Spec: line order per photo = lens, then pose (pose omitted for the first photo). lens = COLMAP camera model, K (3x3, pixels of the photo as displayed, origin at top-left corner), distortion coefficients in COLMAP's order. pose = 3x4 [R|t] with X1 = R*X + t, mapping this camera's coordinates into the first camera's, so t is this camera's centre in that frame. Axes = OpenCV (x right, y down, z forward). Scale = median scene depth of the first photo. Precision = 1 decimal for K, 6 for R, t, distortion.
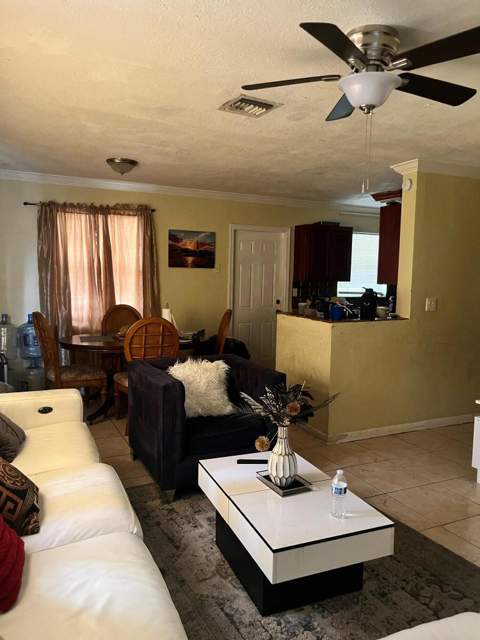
lens RADIAL K [[485.8, 0, 240.0], [0, 485.8, 320.0], [0, 0, 1]] dist [0.066260, -0.086156]
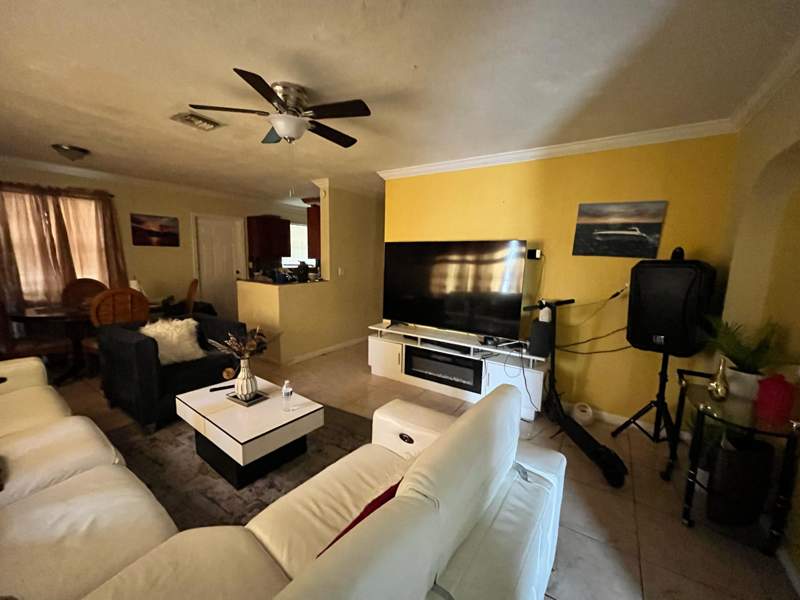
lens RADIAL K [[323.4, 0, 397.6], [0, 323.4, 301.5], [0, 0, 1]] dist [-0.003195, -0.000705]
pose [[0.861989, -0.071379, 0.501876, 0.007489], [0.043073, 0.996770, 0.067786, 0.003997], [-0.505093, -0.036813, 0.862279, -0.015931]]
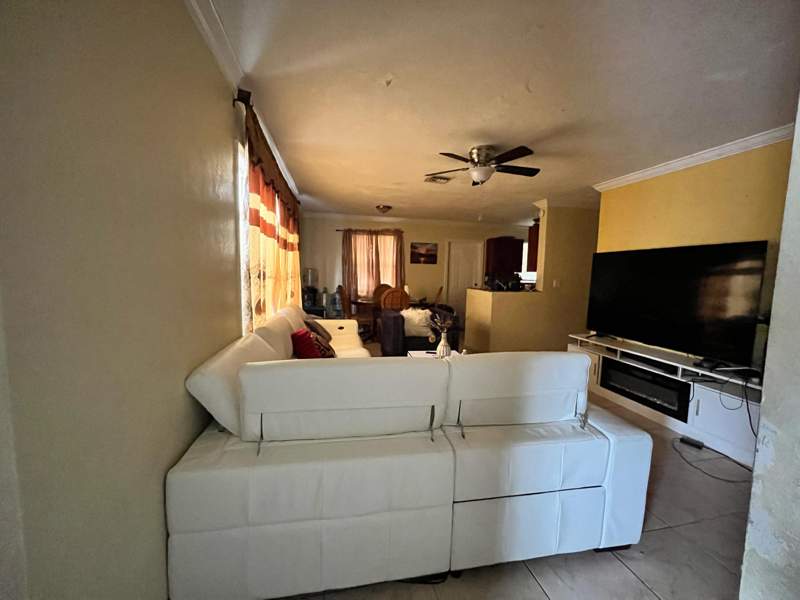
lens RADIAL K [[319.8, 0, 400.0], [0, 319.8, 300.0], [0, 0, 1]] dist [-0.000541, -0.000089]
pose [[0.975101, 0.021957, -0.220672, 0.118827], [-0.024198, 0.999679, -0.007461, 0.053470], [0.220437, 0.012615, 0.975320, -0.225595]]
